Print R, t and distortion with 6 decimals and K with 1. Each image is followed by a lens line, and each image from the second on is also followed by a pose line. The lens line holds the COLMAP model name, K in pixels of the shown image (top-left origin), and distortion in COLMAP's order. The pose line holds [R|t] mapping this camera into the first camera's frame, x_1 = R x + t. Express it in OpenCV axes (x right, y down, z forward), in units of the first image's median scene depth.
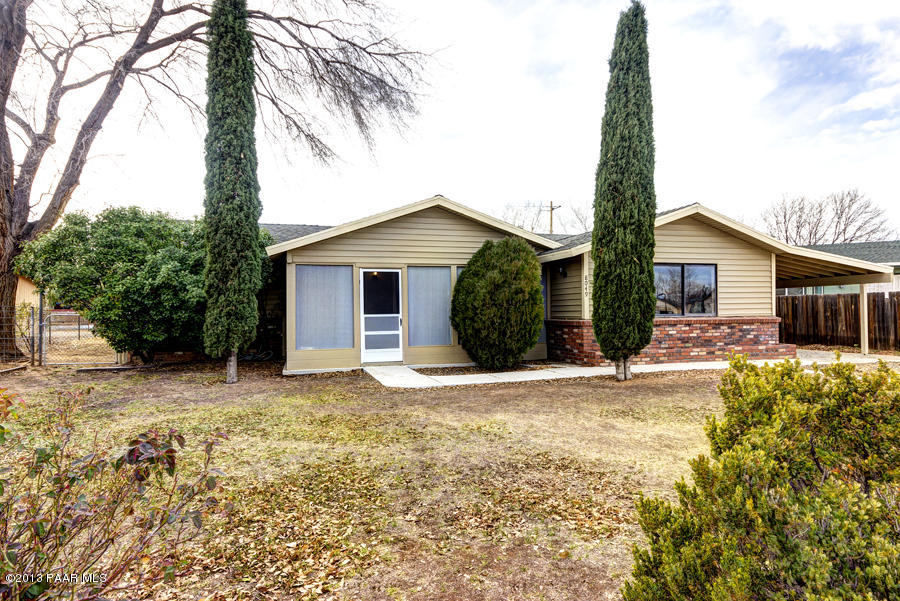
lens RADIAL K [[514.1, 0, 450.0], [0, 514.1, 300.5], [0, 0, 1]] dist [0.018215, 0.000291]
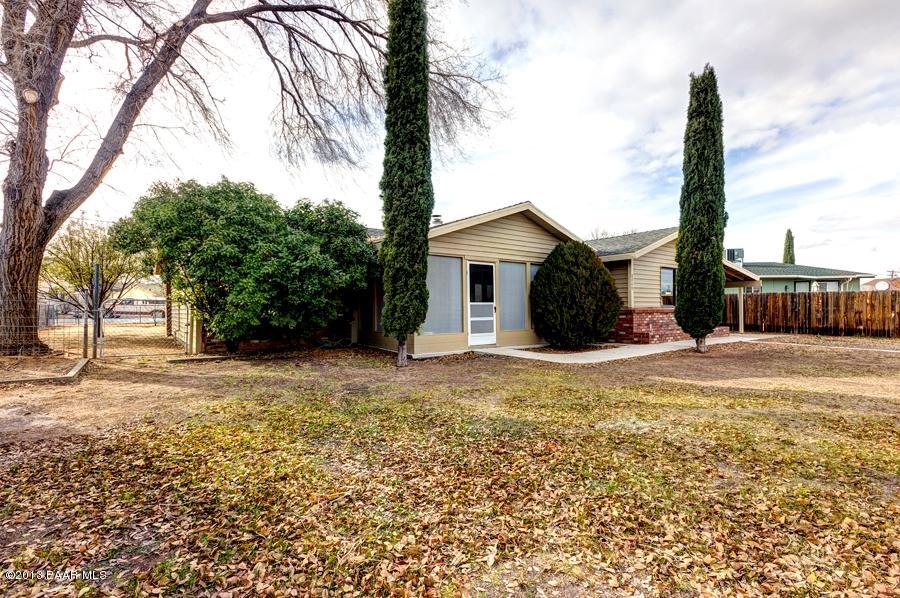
lens RADIAL K [[417.3, 0, 454.8], [0, 417.3, 303.9], [0, 0, 1]] dist [0.003453, 0.000353]
pose [[0.941439, 0.009852, 0.337038, -0.486839], [-0.011216, 0.999935, 0.002101, 0.027984], [-0.336995, -0.005758, 0.941489, 0.156128]]
